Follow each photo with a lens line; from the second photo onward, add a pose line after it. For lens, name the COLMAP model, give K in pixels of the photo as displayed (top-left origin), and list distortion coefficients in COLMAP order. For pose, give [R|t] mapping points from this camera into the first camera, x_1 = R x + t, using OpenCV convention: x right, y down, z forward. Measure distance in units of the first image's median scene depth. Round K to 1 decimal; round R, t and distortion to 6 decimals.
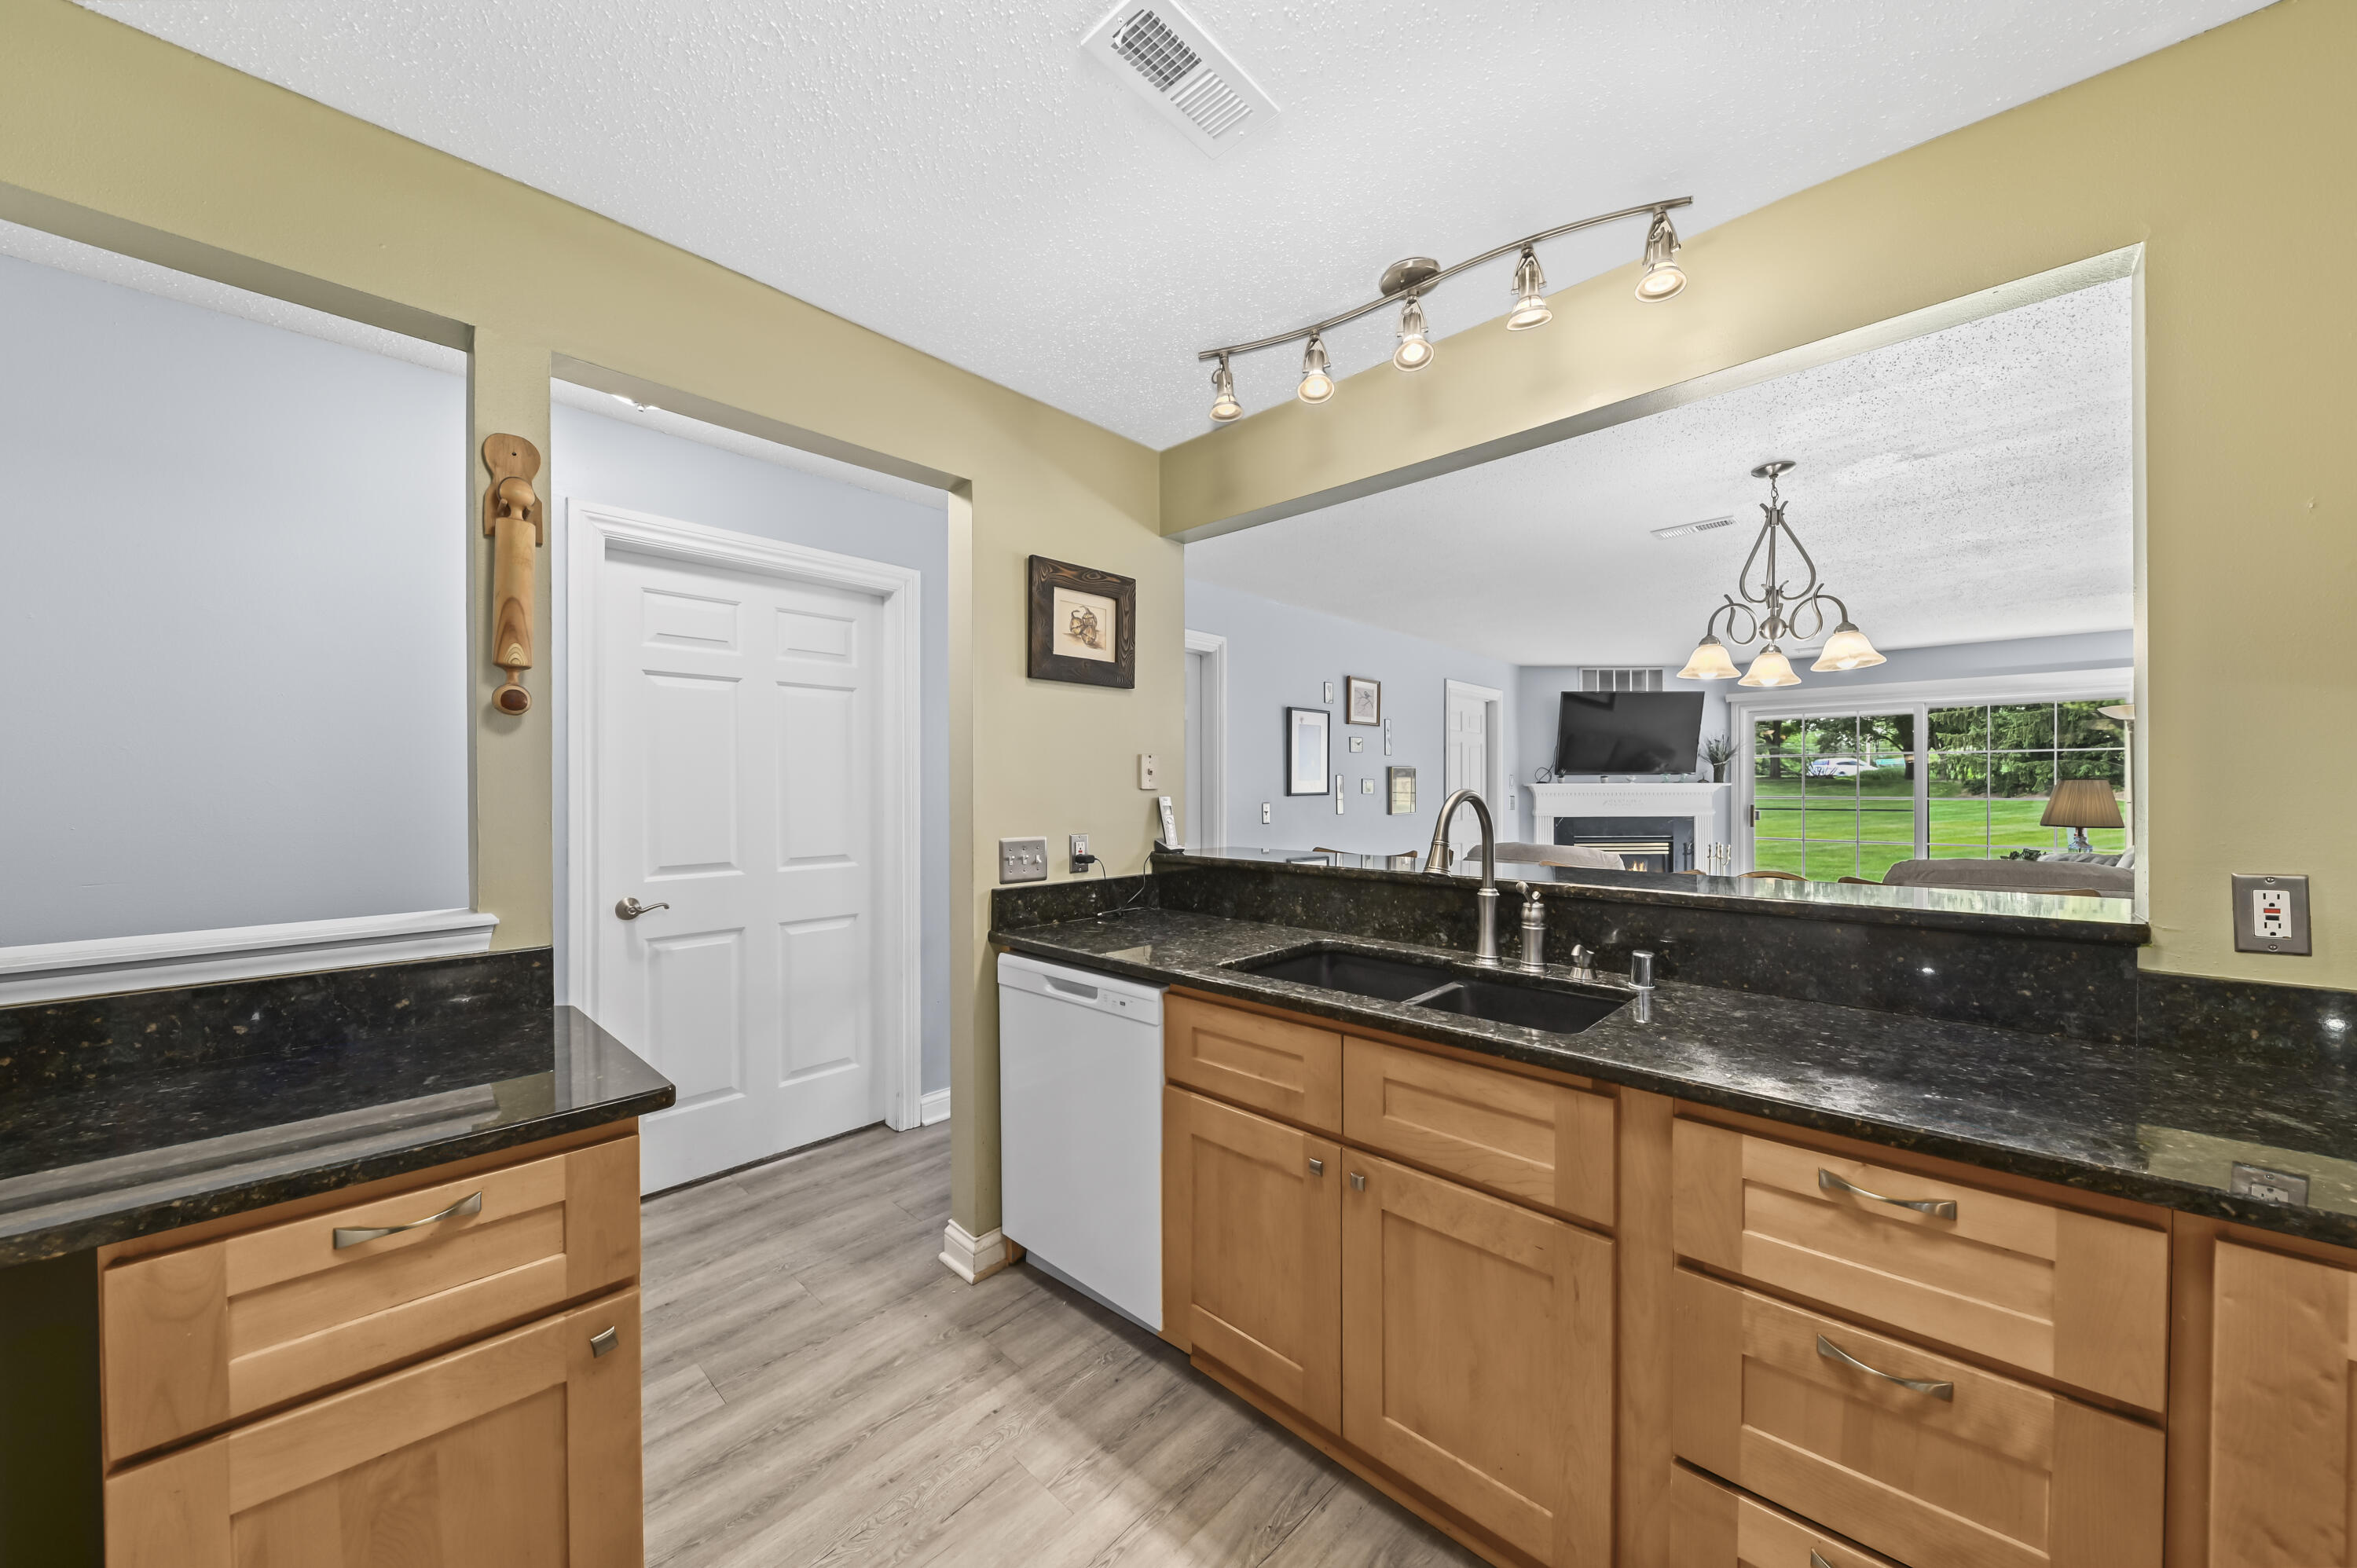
lens RADIAL K [[804.6, 0, 1181.9], [0, 804.6, 790.4], [0, 0, 1]] dist [0.007899, -0.006387]
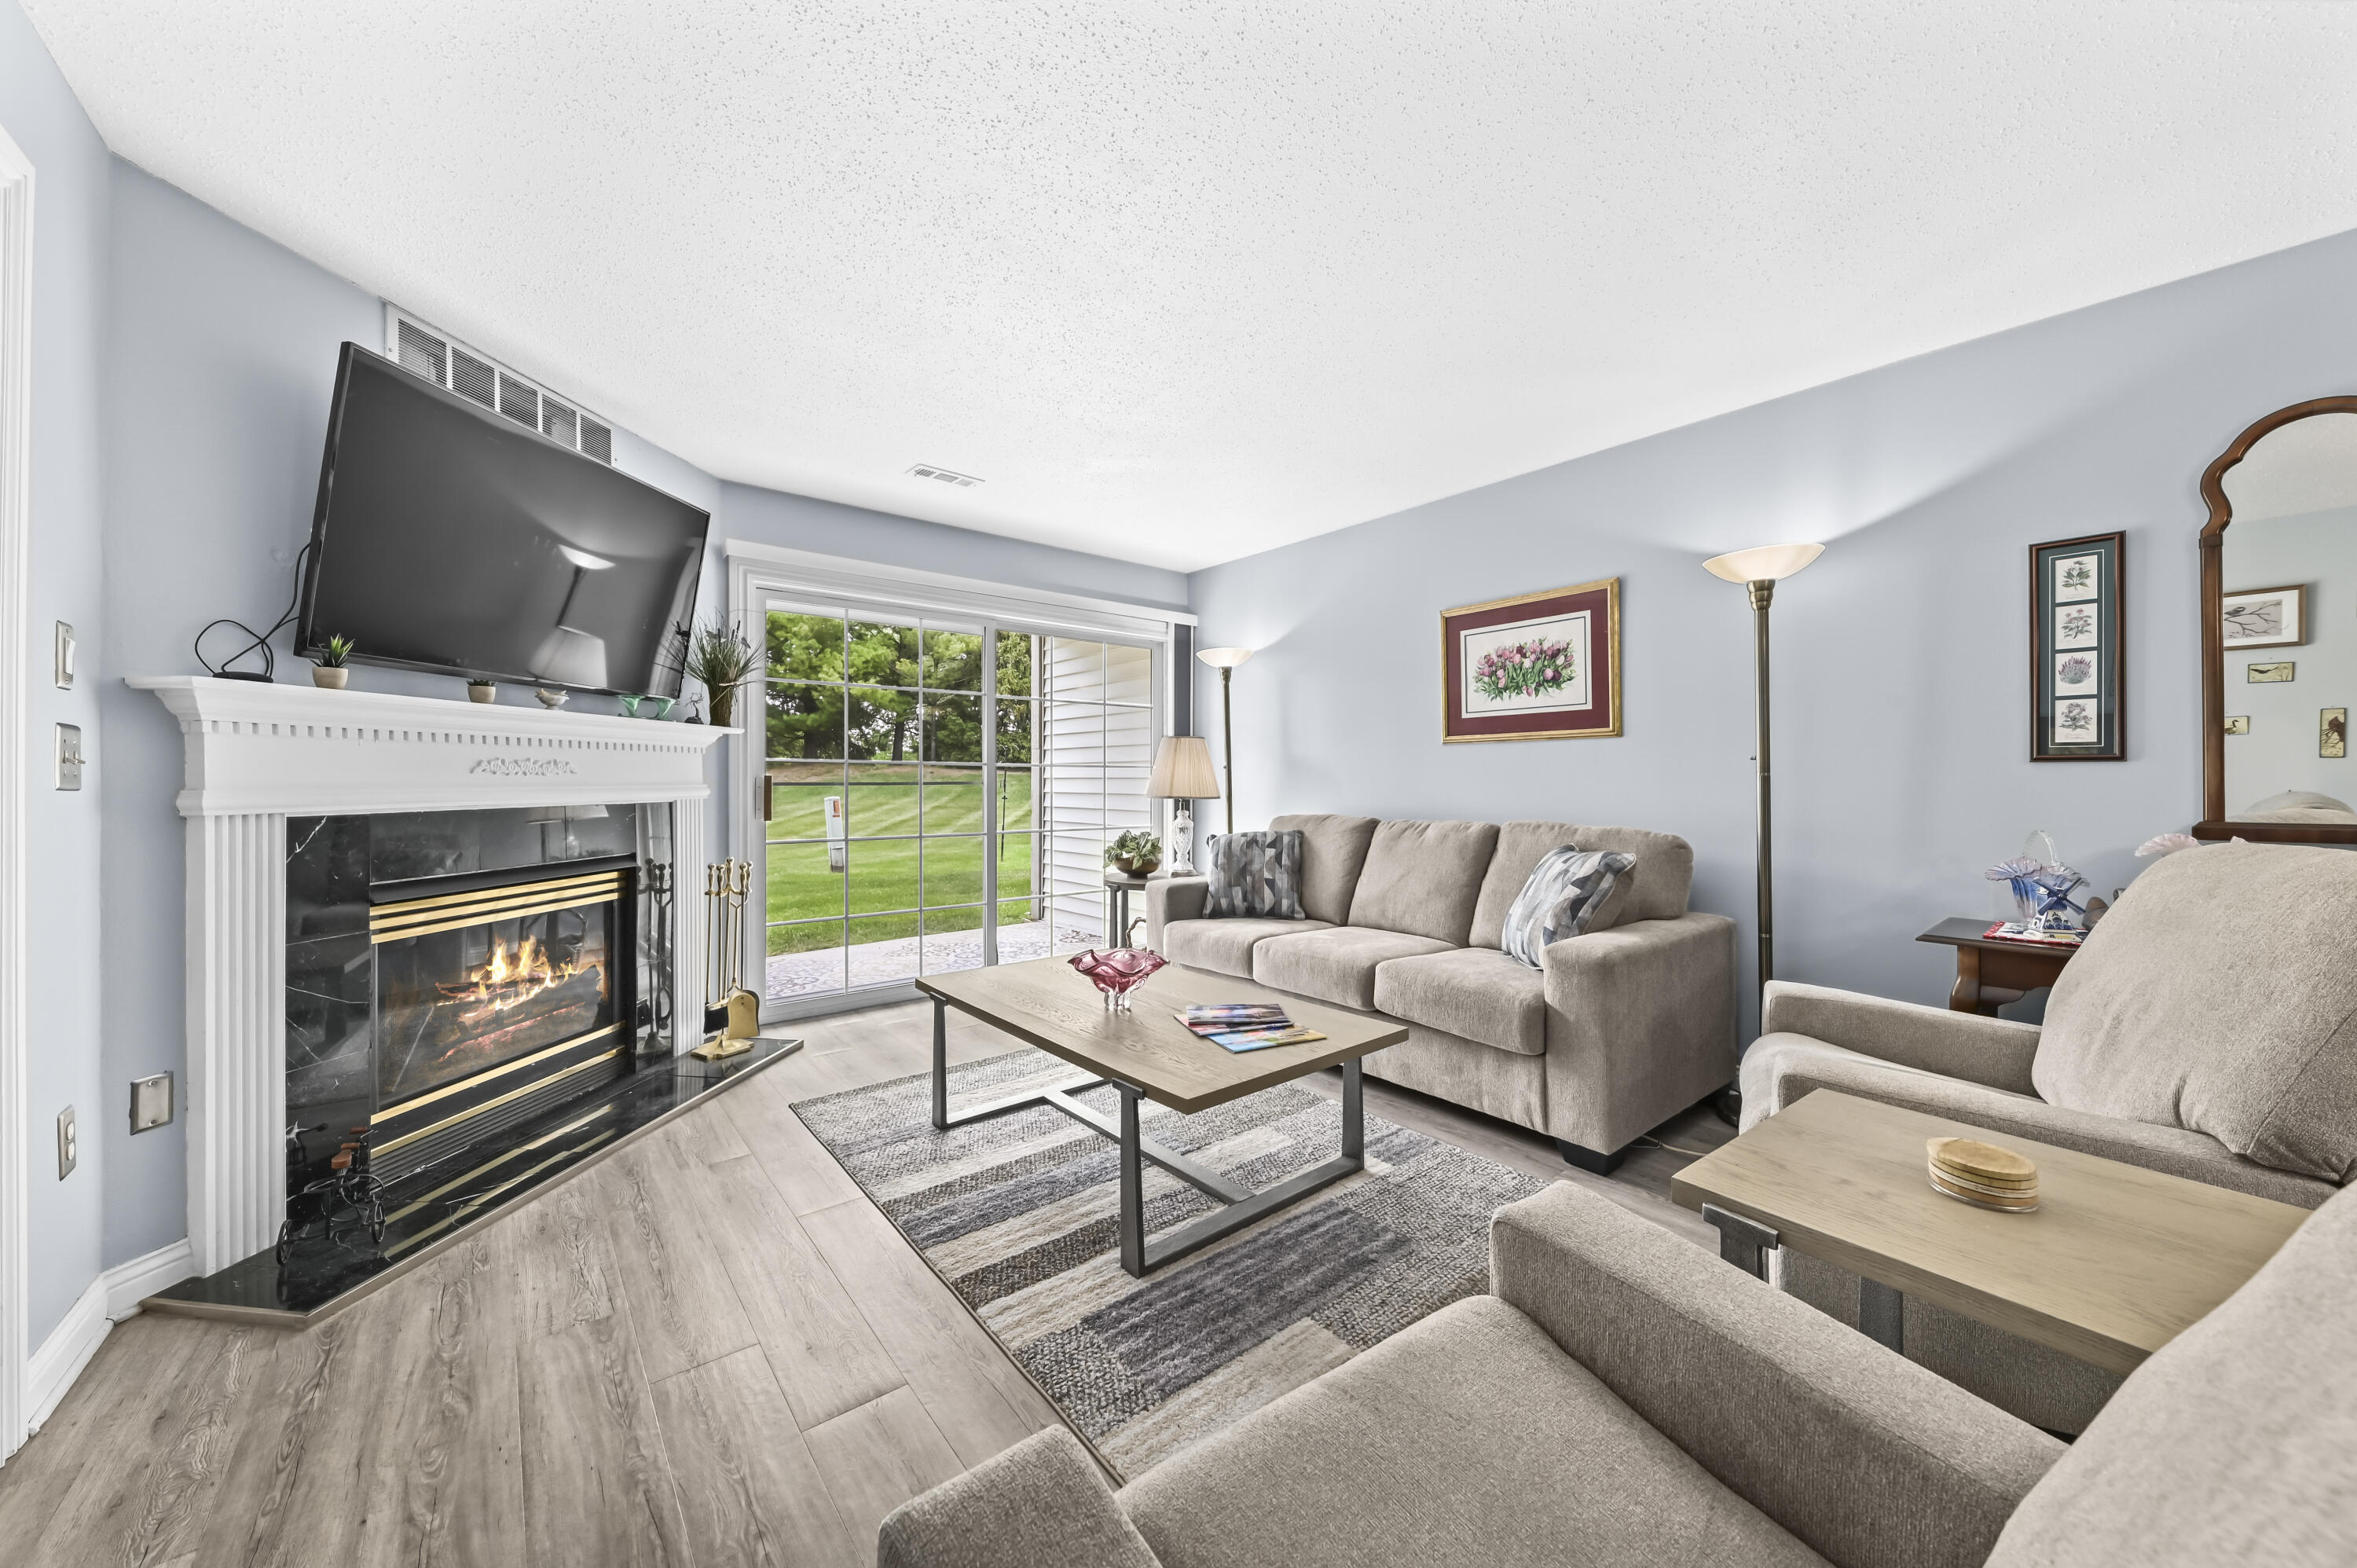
lens RADIAL K [[821.1, 0, 1185.6], [0, 821.1, 783.3], [0, 0, 1]] dist [-0.000127, -0.000030]
pose [[0.115092, 0.000547, 0.993355, 0.230206], [0.006176, 0.999980, -0.001266, 0.024249], [-0.993336, 0.006281, 0.115087, 0.679945]]
